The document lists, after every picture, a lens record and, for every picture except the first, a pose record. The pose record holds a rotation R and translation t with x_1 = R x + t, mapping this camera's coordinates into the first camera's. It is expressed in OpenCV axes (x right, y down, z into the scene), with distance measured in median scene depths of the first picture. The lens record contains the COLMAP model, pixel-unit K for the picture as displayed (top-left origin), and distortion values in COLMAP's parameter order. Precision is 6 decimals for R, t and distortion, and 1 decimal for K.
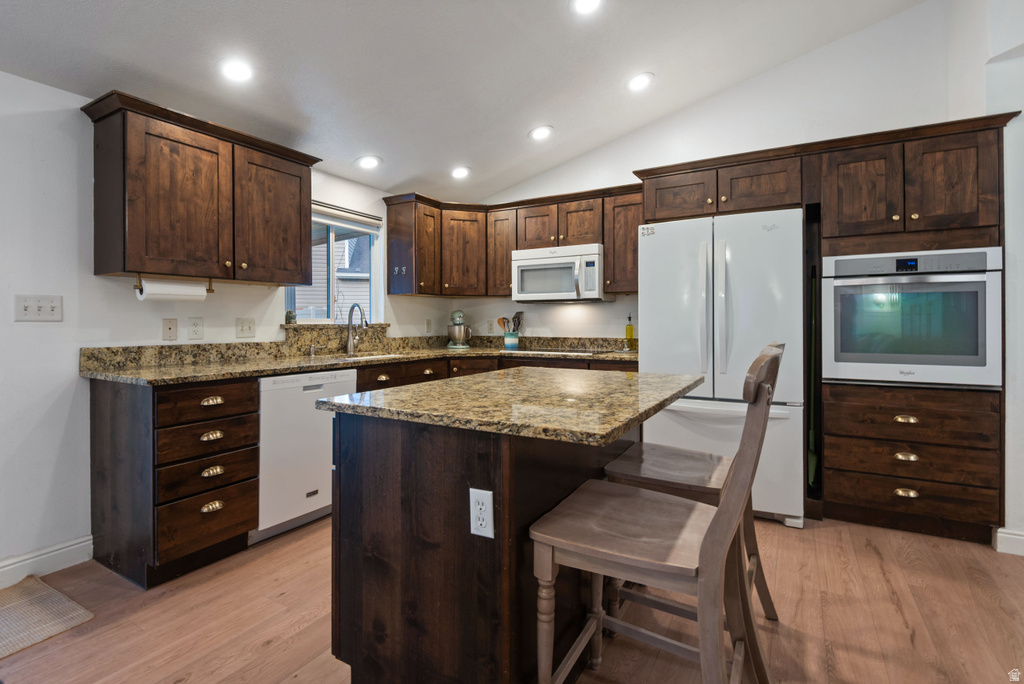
lens RADIAL K [[484.1, 0, 513.0], [0, 484.1, 323.1], [0, 0, 1]] dist [0.038528, -0.032395]
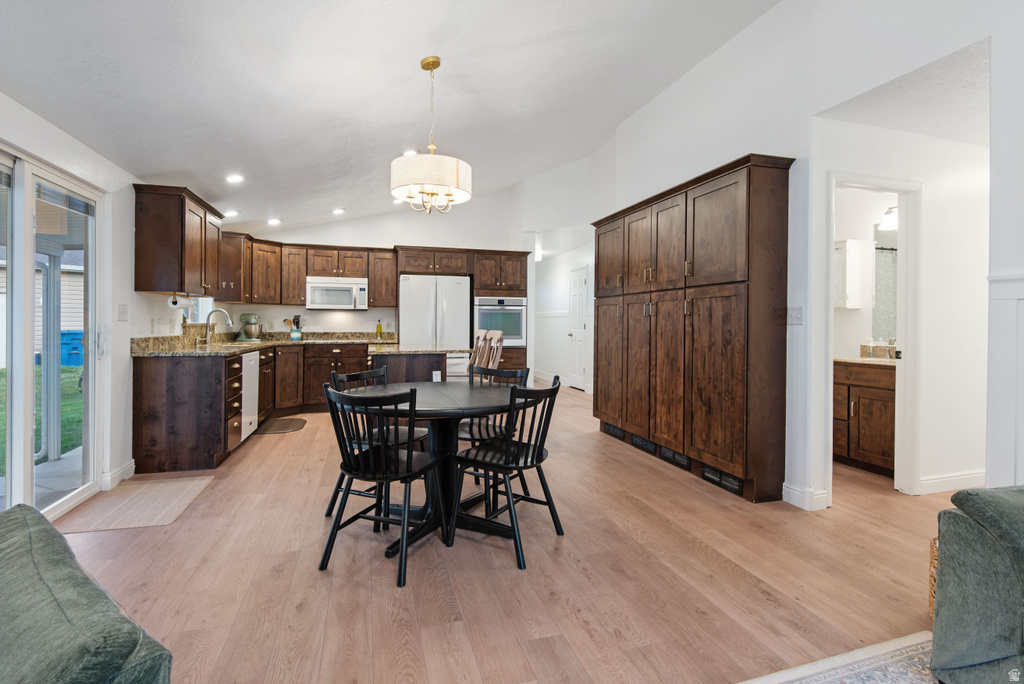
lens RADIAL K [[484.1, 0, 513.0], [0, 484.1, 323.1], [0, 0, 1]] dist [0.038528, -0.032395]
pose [[0.688472, 0.004524, 0.725249, -0.973880], [-0.003642, 0.999990, -0.002780, 0.002644], [-0.725254, -0.000727, 0.688481, -0.790211]]
